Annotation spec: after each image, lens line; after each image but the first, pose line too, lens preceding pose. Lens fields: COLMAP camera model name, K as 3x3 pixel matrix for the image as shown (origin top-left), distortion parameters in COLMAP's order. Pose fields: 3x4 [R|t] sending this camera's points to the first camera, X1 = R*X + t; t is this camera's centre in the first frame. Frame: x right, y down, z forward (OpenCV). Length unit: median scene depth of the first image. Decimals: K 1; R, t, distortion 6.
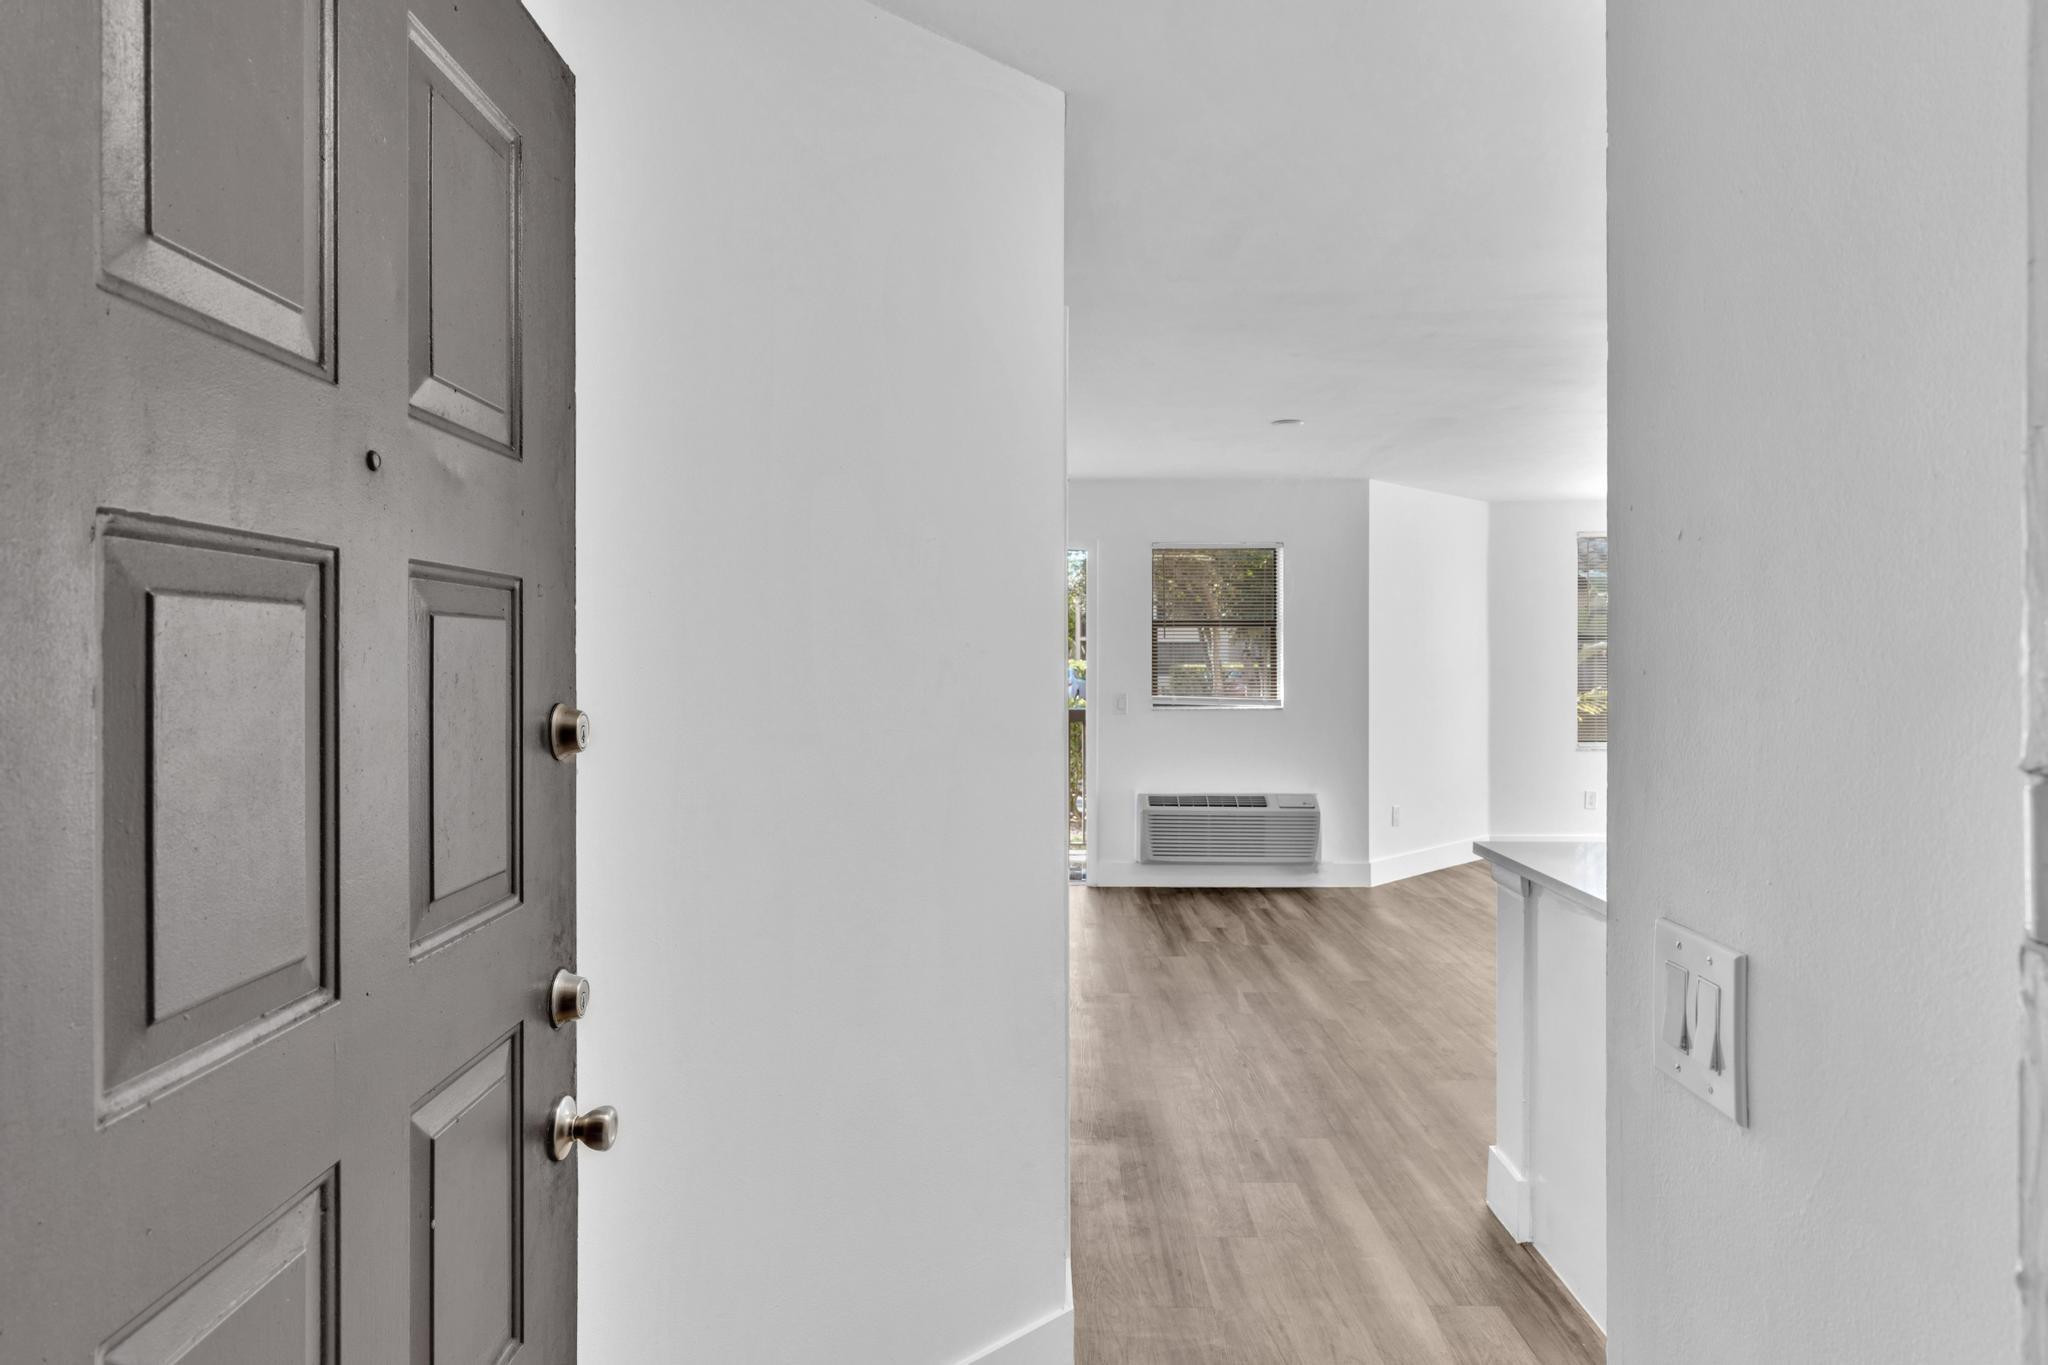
lens RADIAL K [[1234.0, 0, 1007.6], [0, 1234.0, 651.0], [0, 0, 1]] dist [-0.025022, -0.000766]
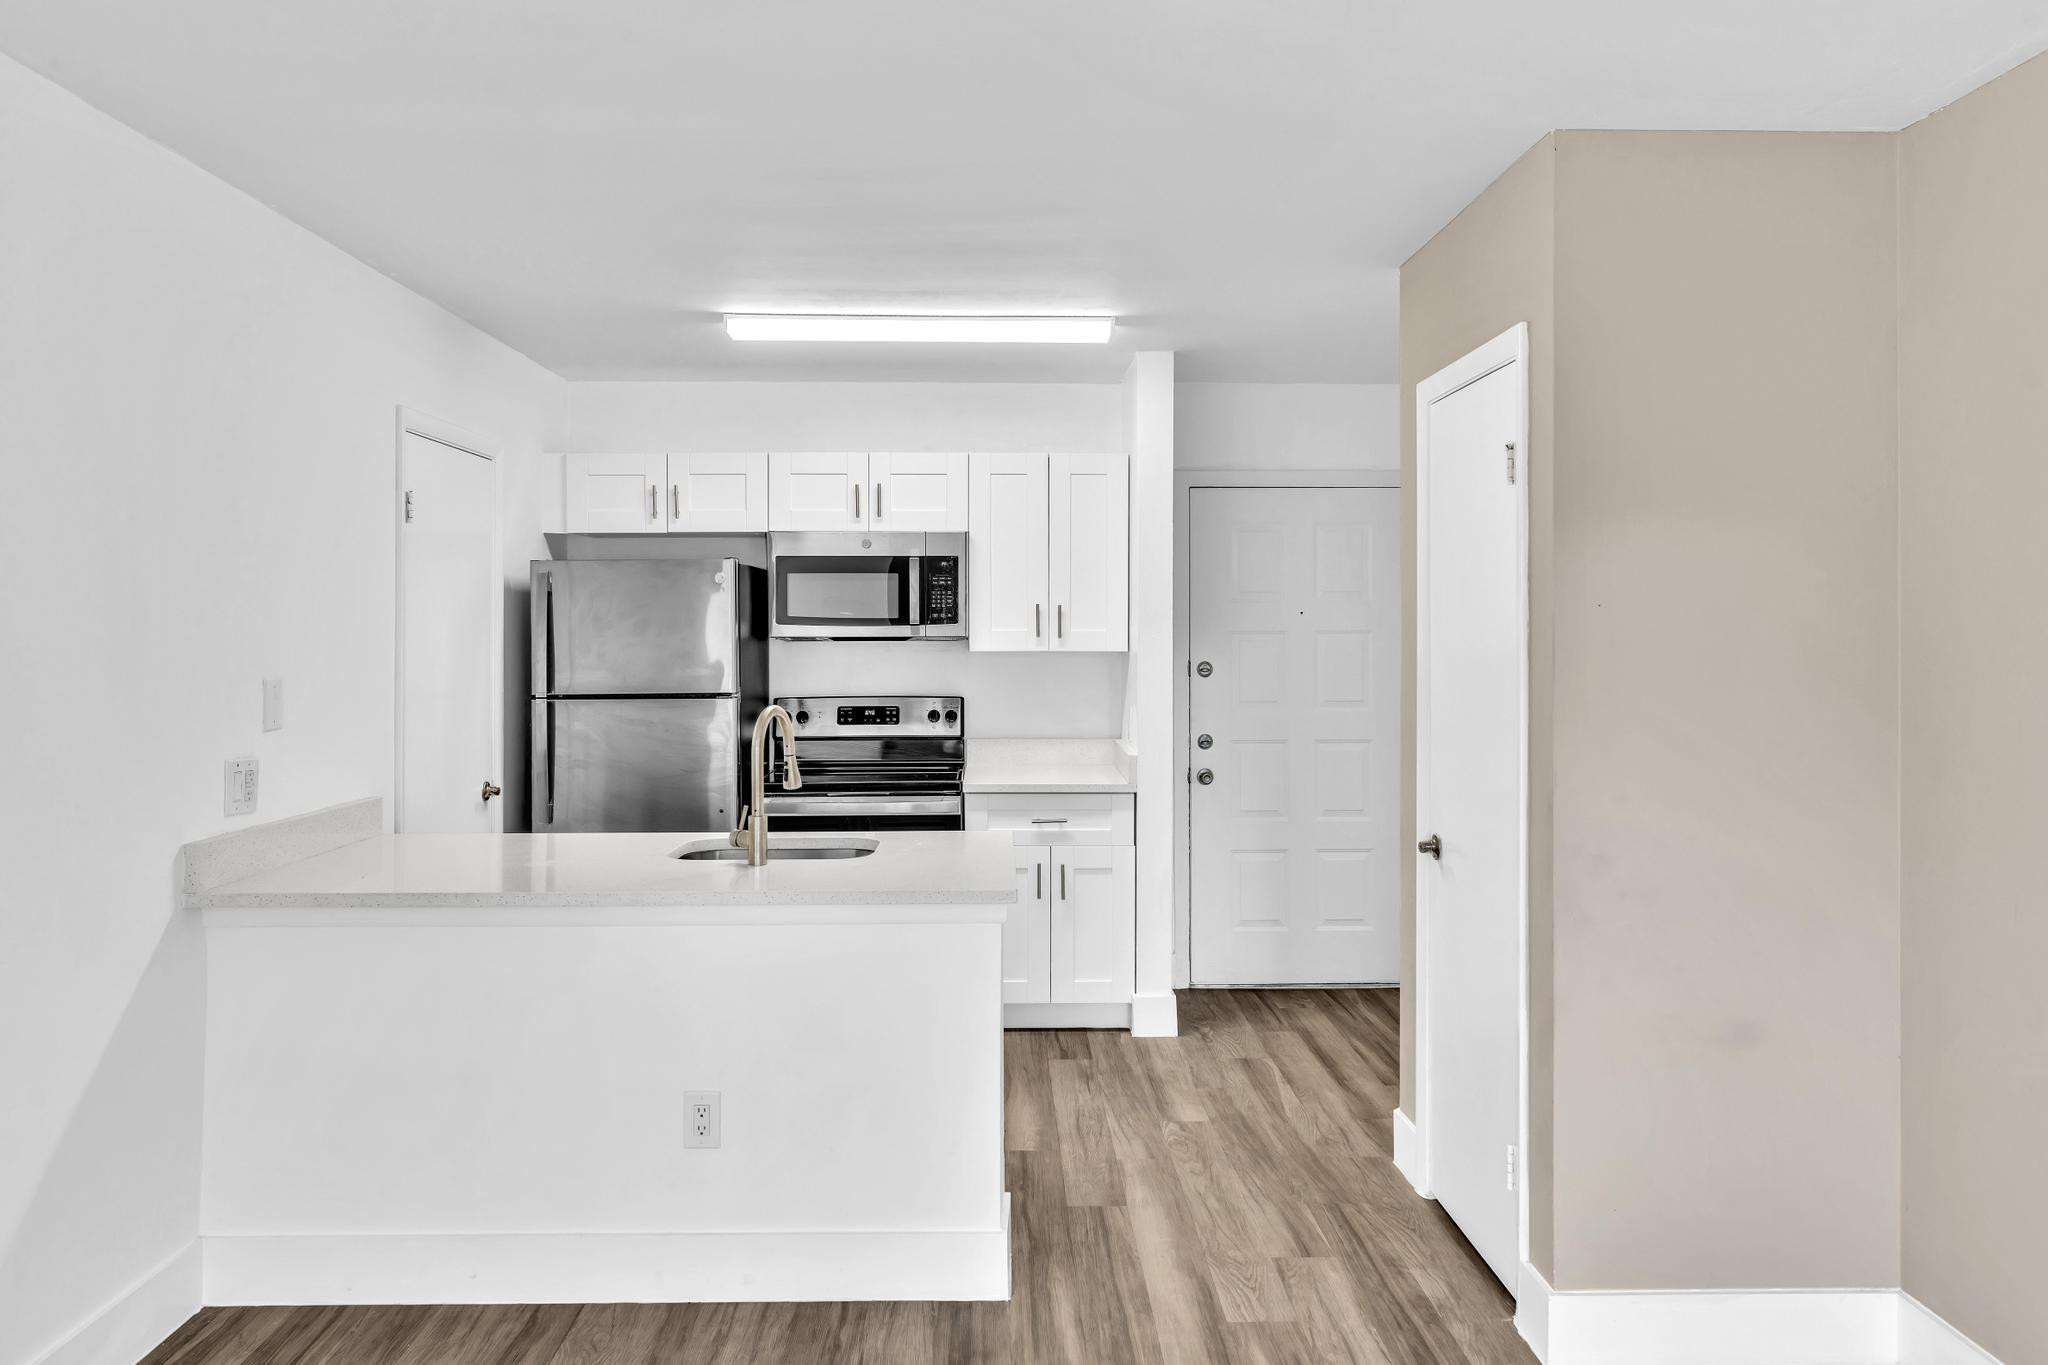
lens RADIAL K [[1409.0, 0, 1013.9], [0, 1409.0, 637.2], [0, 0, 1]] dist [-0.003919, 0.004848]
pose [[-0.999203, 0.001095, -0.039897, 0.220552], [0.001139, 0.999999, -0.001075, -0.007335], [0.039895, -0.001120, -0.999203, 1.027258]]
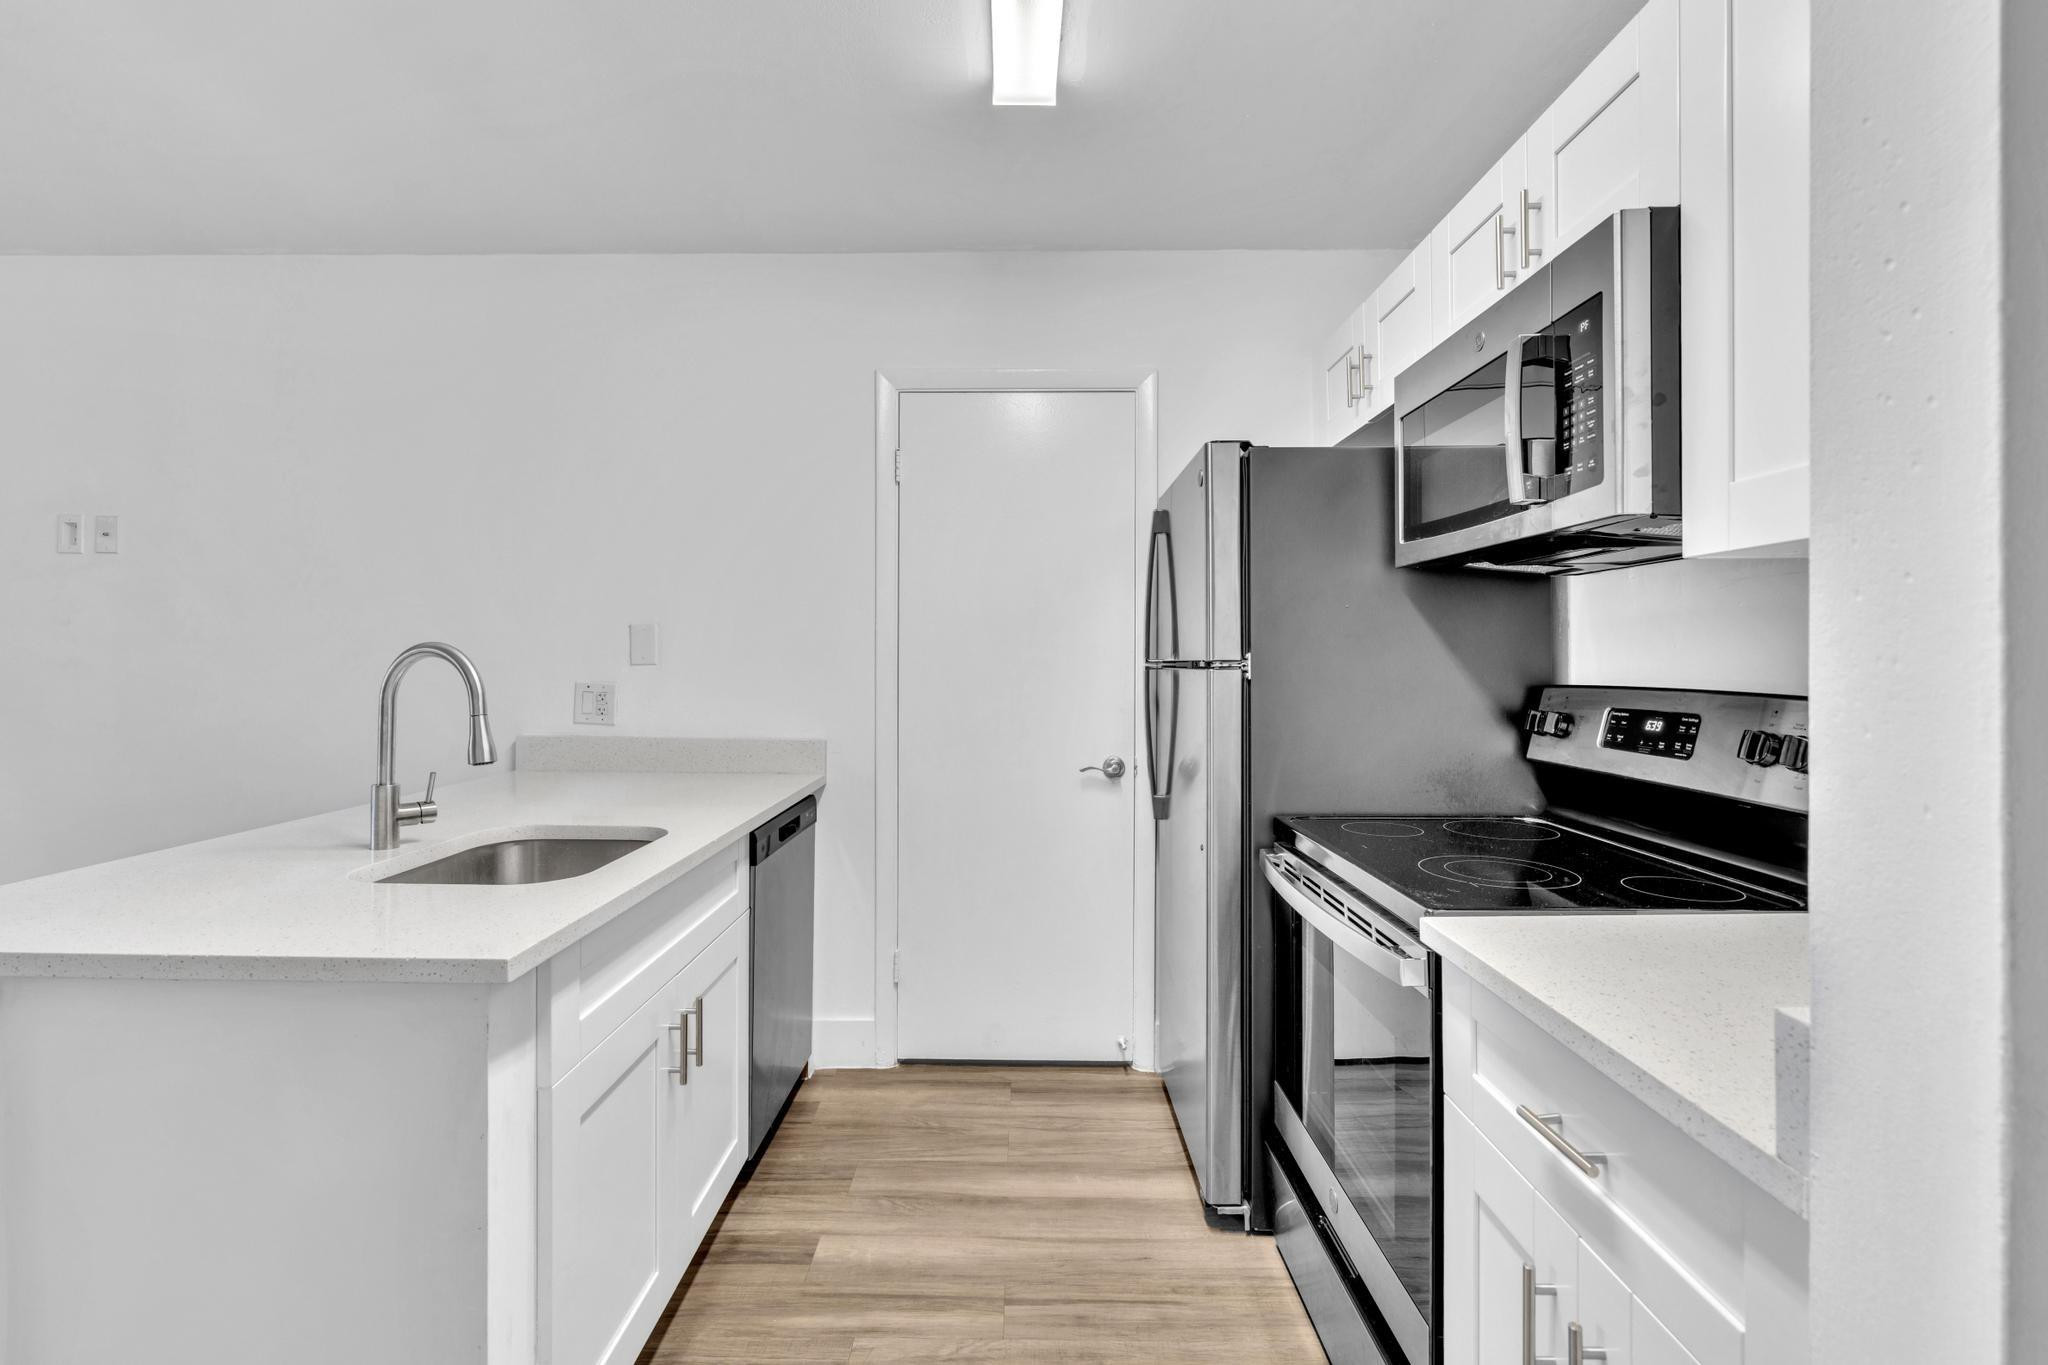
lens RADIAL K [[955.8, 0, 1018.7], [0, 955.8, 661.5], [0, 0, 1]] dist [-0.009924, 0.005383]
pose [[-0.014403, -0.006097, 0.999878, 0.009775], [-0.007345, 0.999955, 0.005992, 0.022777], [-0.999869, -0.007257, -0.014448, 0.277063]]
